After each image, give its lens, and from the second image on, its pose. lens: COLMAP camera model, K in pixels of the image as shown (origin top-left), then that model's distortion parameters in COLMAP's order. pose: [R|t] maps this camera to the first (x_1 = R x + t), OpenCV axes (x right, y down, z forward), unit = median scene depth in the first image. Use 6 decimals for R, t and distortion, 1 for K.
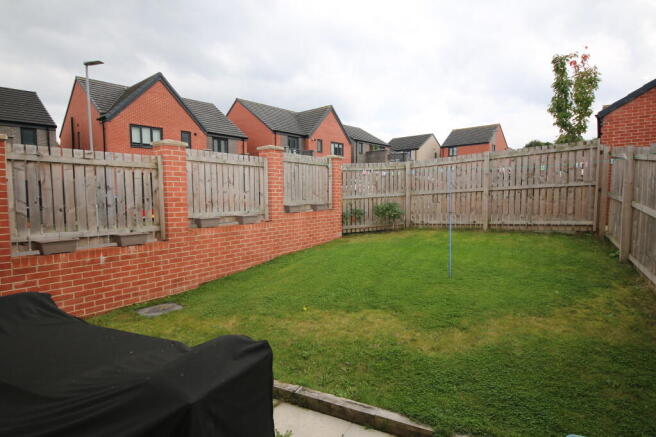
lens RADIAL K [[363.2, 0, 328.0], [0, 363.2, 218.5], [0, 0, 1]] dist [0.031041, -0.039573]
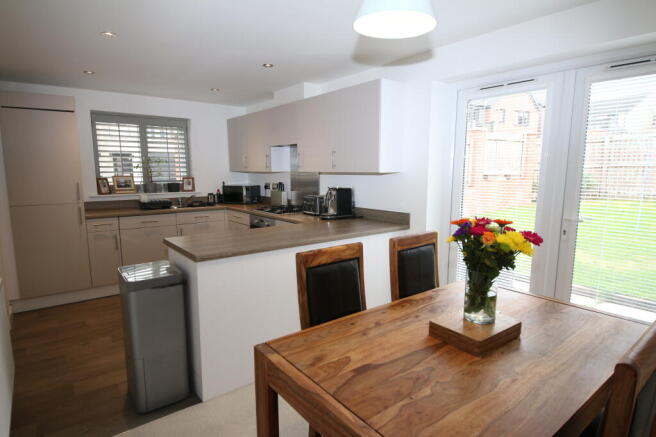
lens RADIAL K [[363.2, 0, 328.0], [0, 363.2, 218.5], [0, 0, 1]] dist [0.031041, -0.039573]
pose [[0.904479, 0.063904, -0.421704, -0.053625], [-0.032096, 0.996106, 0.082108, 0.025386], [0.425310, -0.060730, 0.903008, -0.329896]]
